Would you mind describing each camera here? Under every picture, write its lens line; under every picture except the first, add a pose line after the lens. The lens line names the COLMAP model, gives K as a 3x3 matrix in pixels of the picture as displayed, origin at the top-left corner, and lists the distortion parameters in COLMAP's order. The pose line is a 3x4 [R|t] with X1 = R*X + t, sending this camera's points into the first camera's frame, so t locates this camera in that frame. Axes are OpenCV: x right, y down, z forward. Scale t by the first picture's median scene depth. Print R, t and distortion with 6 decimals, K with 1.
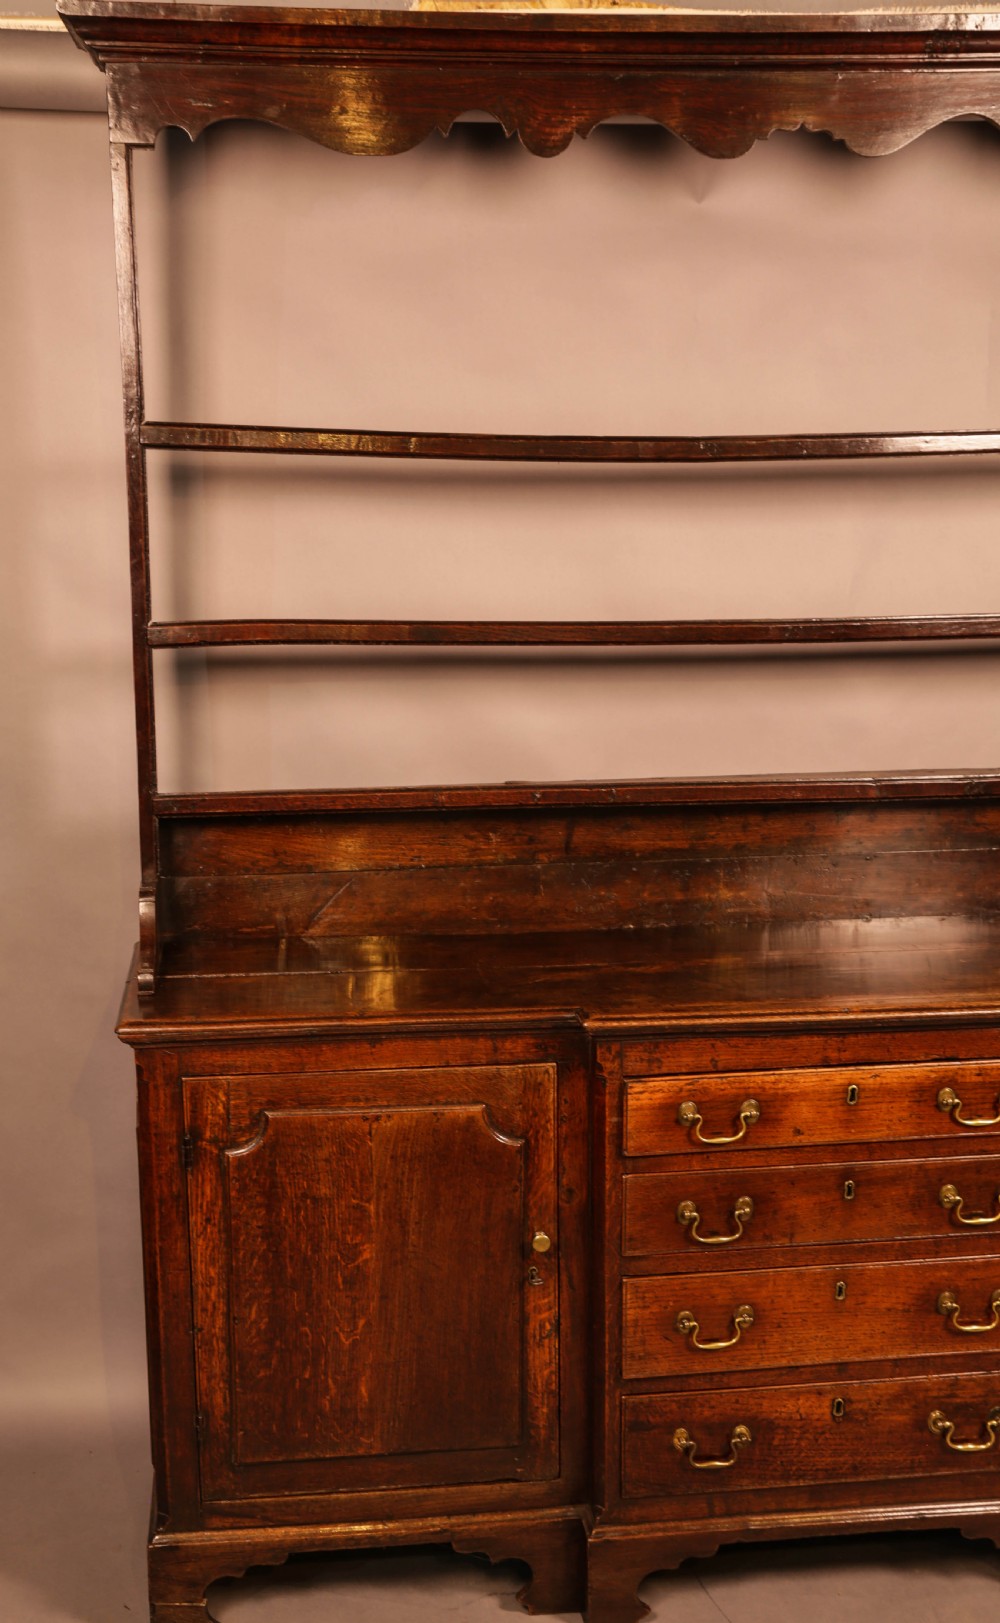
lens RADIAL K [[1783.7, 0, 416.7], [0, 1783.7, 874.3], [0, 0, 1]] dist [0.003213, 0.124847]
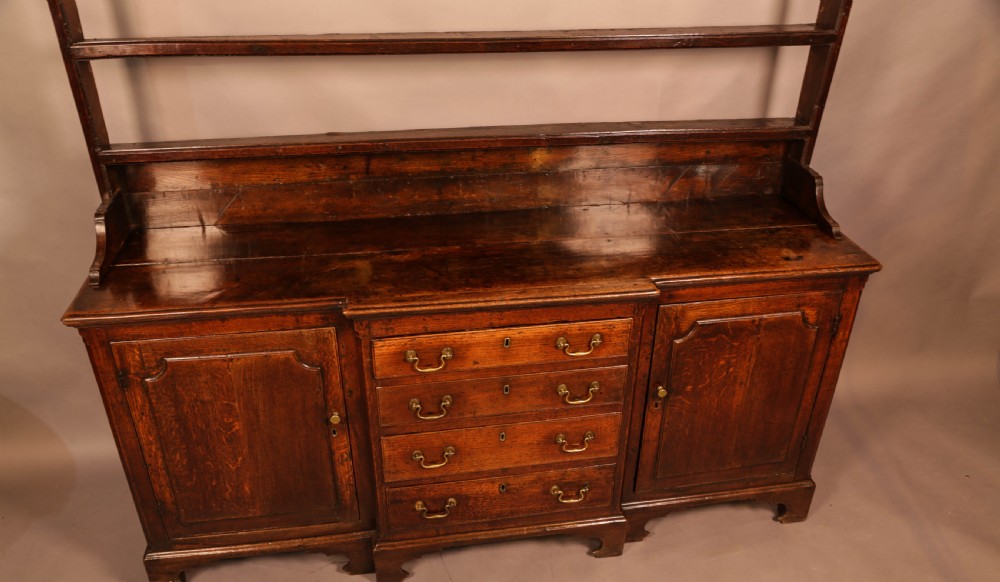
lens RADIAL K [[800.4, 0, 498.7], [0, 800.4, 339.5], [0, 0, 1]] dist [-0.089941, 0.105584]
pose [[0.997866, -0.011181, 0.064333, 0.183265], [-0.011613, 0.939137, 0.343348, -0.145700], [-0.064256, -0.343362, 0.937002, 0.265595]]
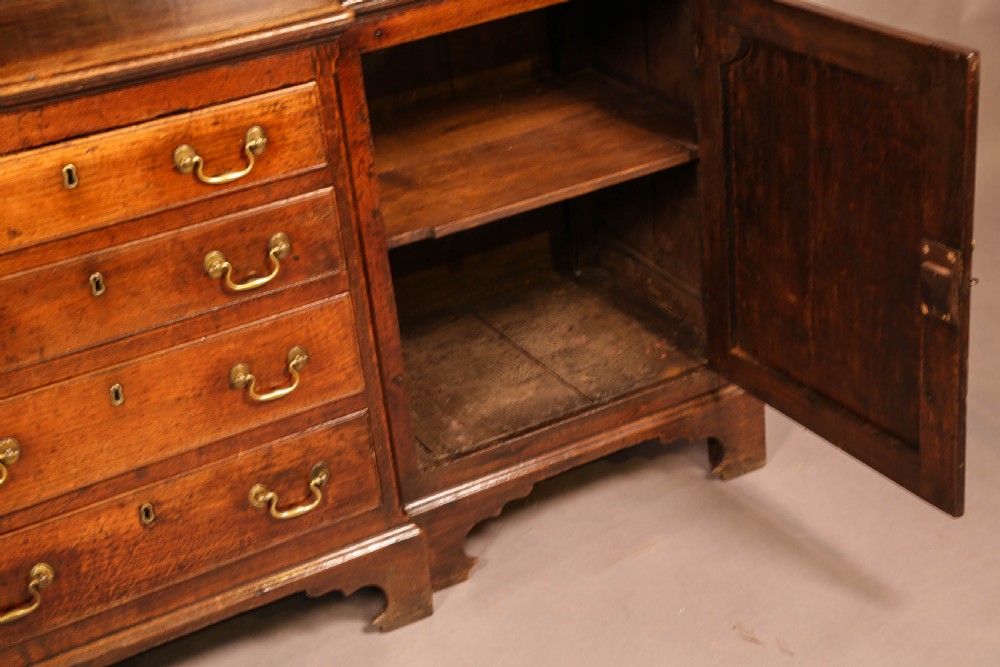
lens RADIAL K [[1665.0, 0, 501.0], [0, 1665.0, 339.0], [0, 0, 1]] dist [0.216395, 0.156053]
pose [[0.926825, -0.237699, 0.290680, 0.179909], [0.155557, 0.947631, 0.278922, 0.005527], [-0.341757, -0.213295, 0.915264, 0.185070]]
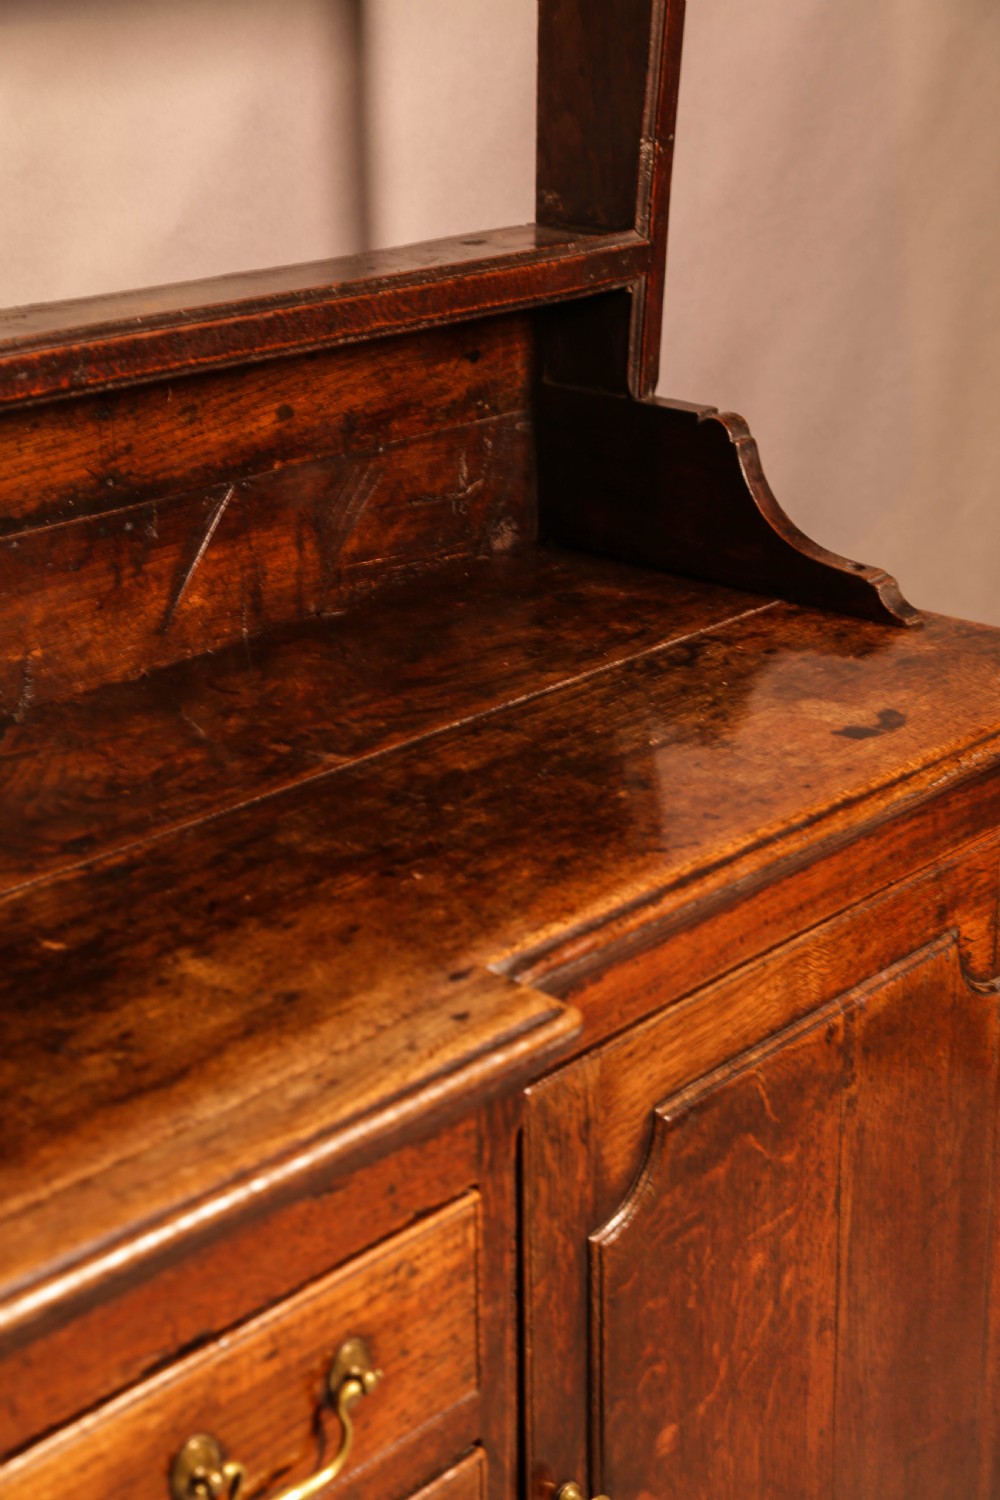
lens RADIAL K [[2497.5, 0, 506.3], [0, 2497.5, 752.2], [0, 0, 1]] dist [0.216395, 0.156053]
pose [[0.745837, -0.225015, 0.626973, 0.091157], [0.131594, 0.972442, 0.192459, -0.069058], [-0.653001, -0.061037, 0.754894, 0.642194]]
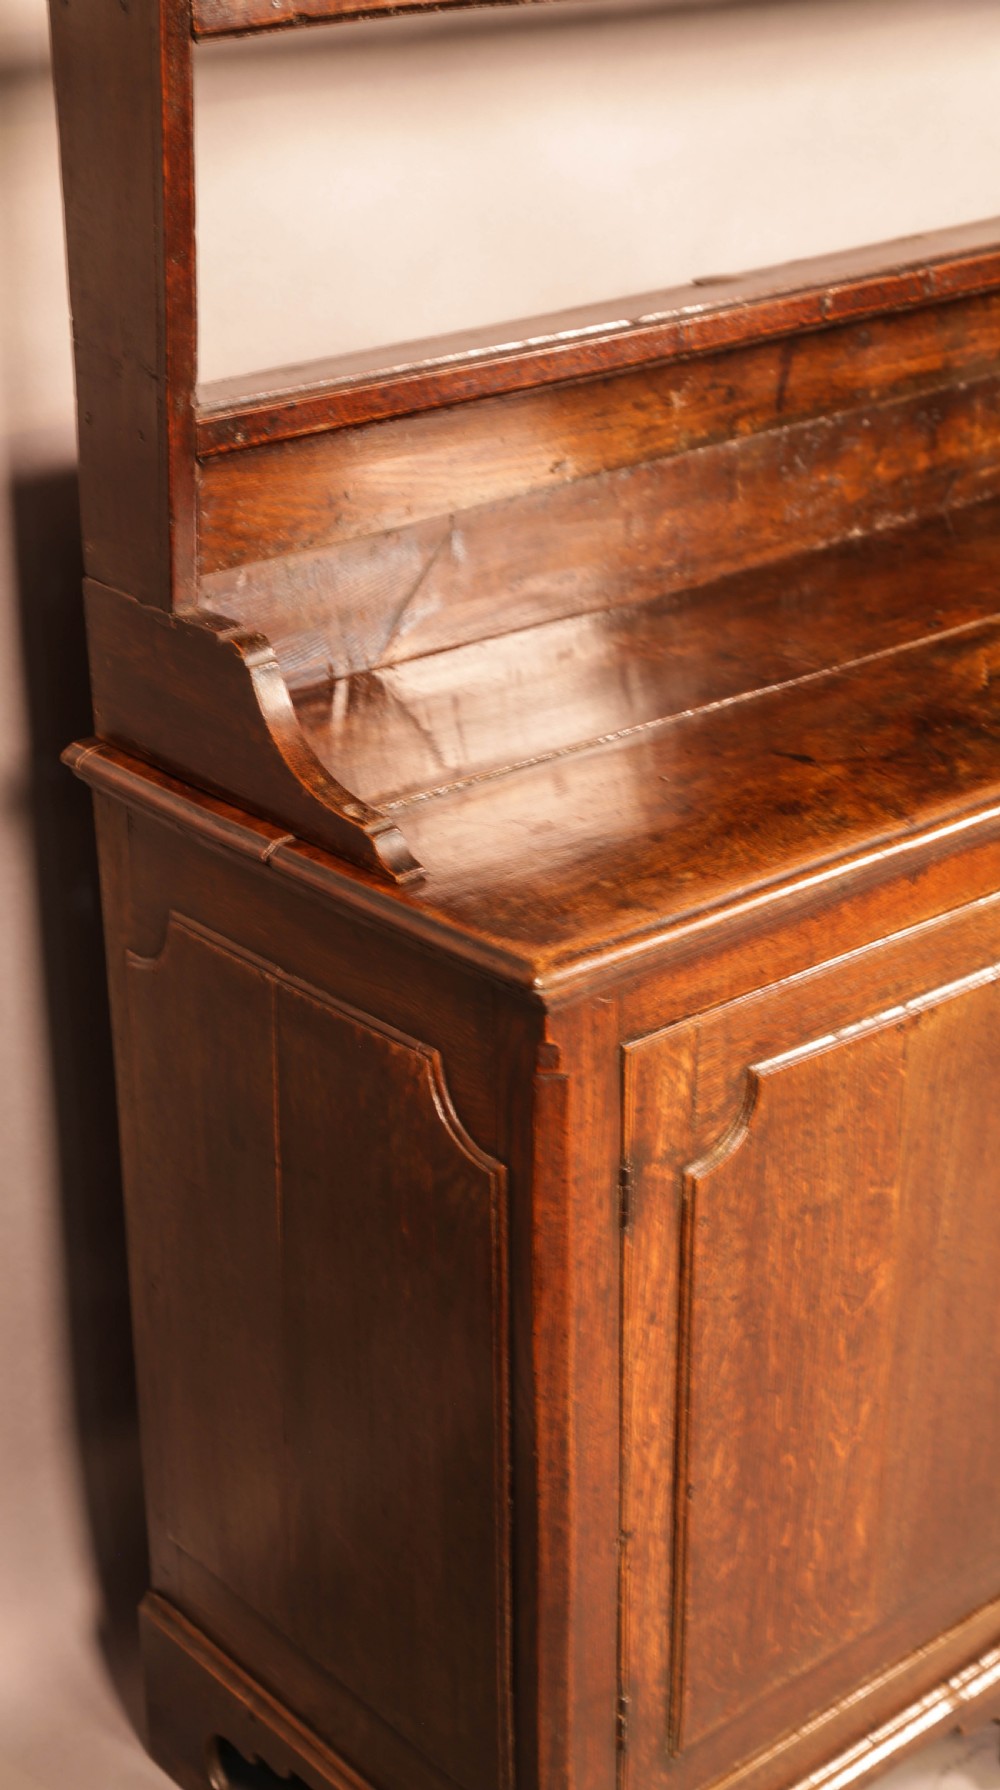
lens RADIAL K [[2608.1, 0, 397.1], [0, 2608.1, 898.5], [0, 0, 1]] dist [0.151025, 0.072418]
pose [[0.837070, -0.228713, 0.496995, -0.482217], [0.117472, 0.962374, 0.245024, -0.087024], [-0.534335, -0.146719, 0.832442, 0.472165]]
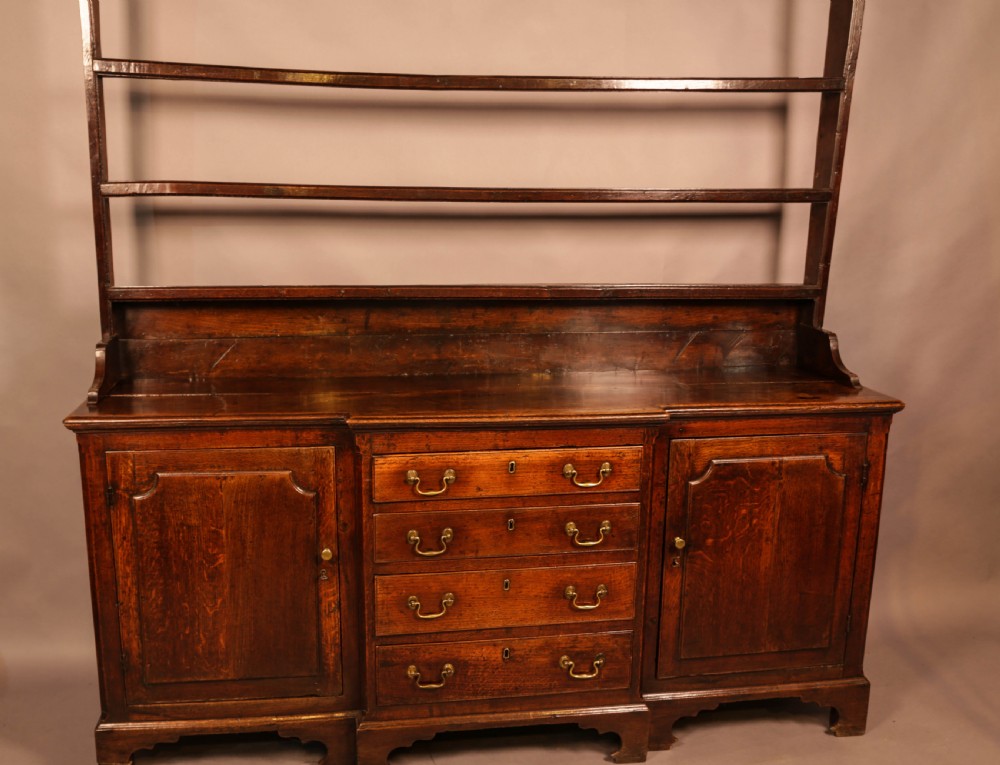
lens RADIAL K [[1037.2, 0, 443.0], [0, 1037.2, 429.6], [0, 0, 1]] dist [-0.083584, 0.112320]
pose [[0.999467, 0.011525, 0.030552, 0.147657], [-0.012572, 0.999332, 0.034325, 0.055144], [-0.030136, -0.034691, 0.998944, 0.034570]]
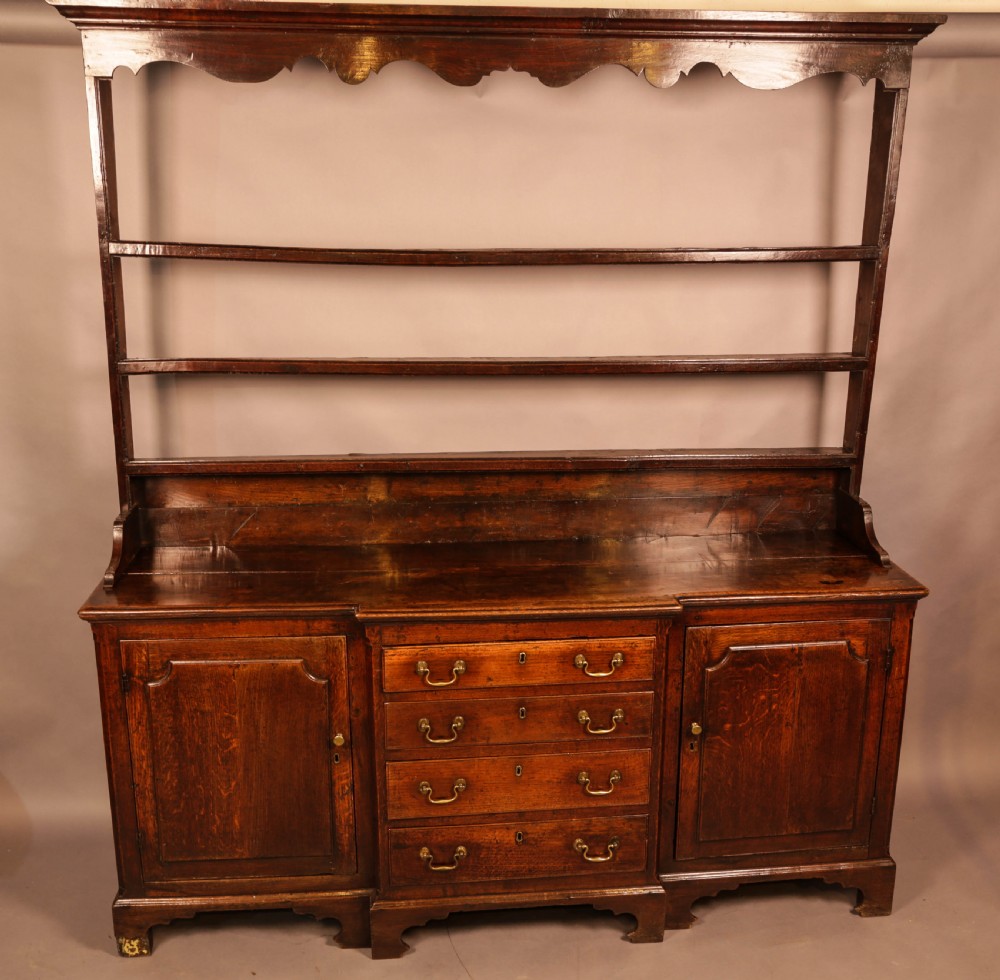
lens RADIAL K [[1165.3, 0, 507.2], [0, 1165.3, 494.5], [0, 0, 1]] dist [-0.085969, 0.088910]
pose [[0.999805, 0.019606, 0.002228, 0.221355], [-0.019701, 0.998219, 0.056309, -0.088996], [-0.001120, -0.056342, 0.998411, -0.076945]]
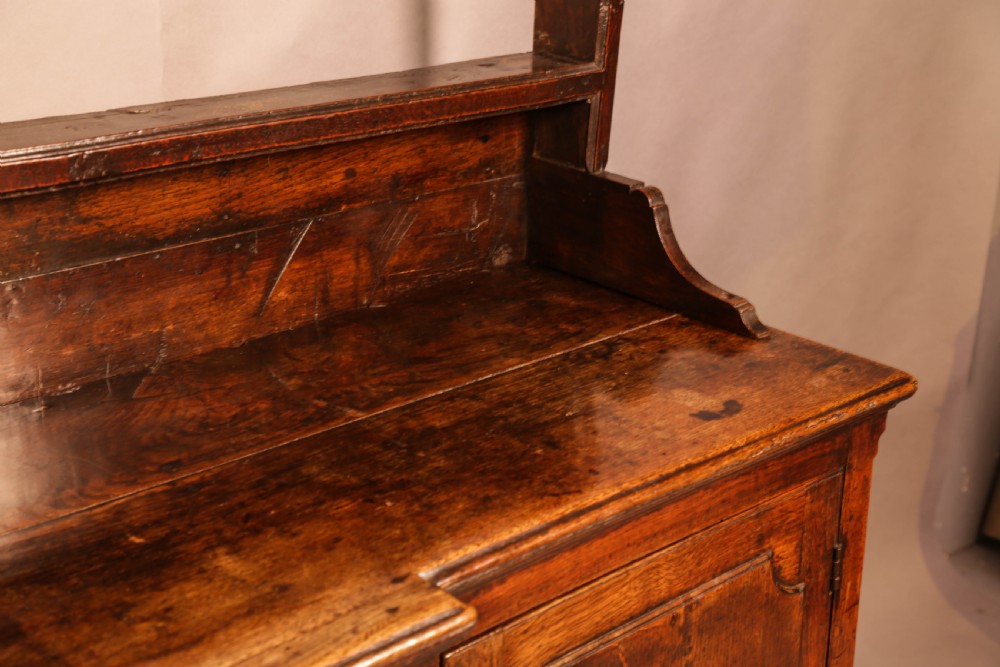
lens RADIAL K [[1665.0, 0, 501.0], [0, 1665.0, 339.0], [0, 0, 1]] dist [0.216395, 0.156053]
pose [[0.791271, -0.177701, 0.585075, 0.130891], [0.083770, 0.979322, 0.184150, -0.089505], [-0.605700, -0.096701, 0.789795, 0.618263]]
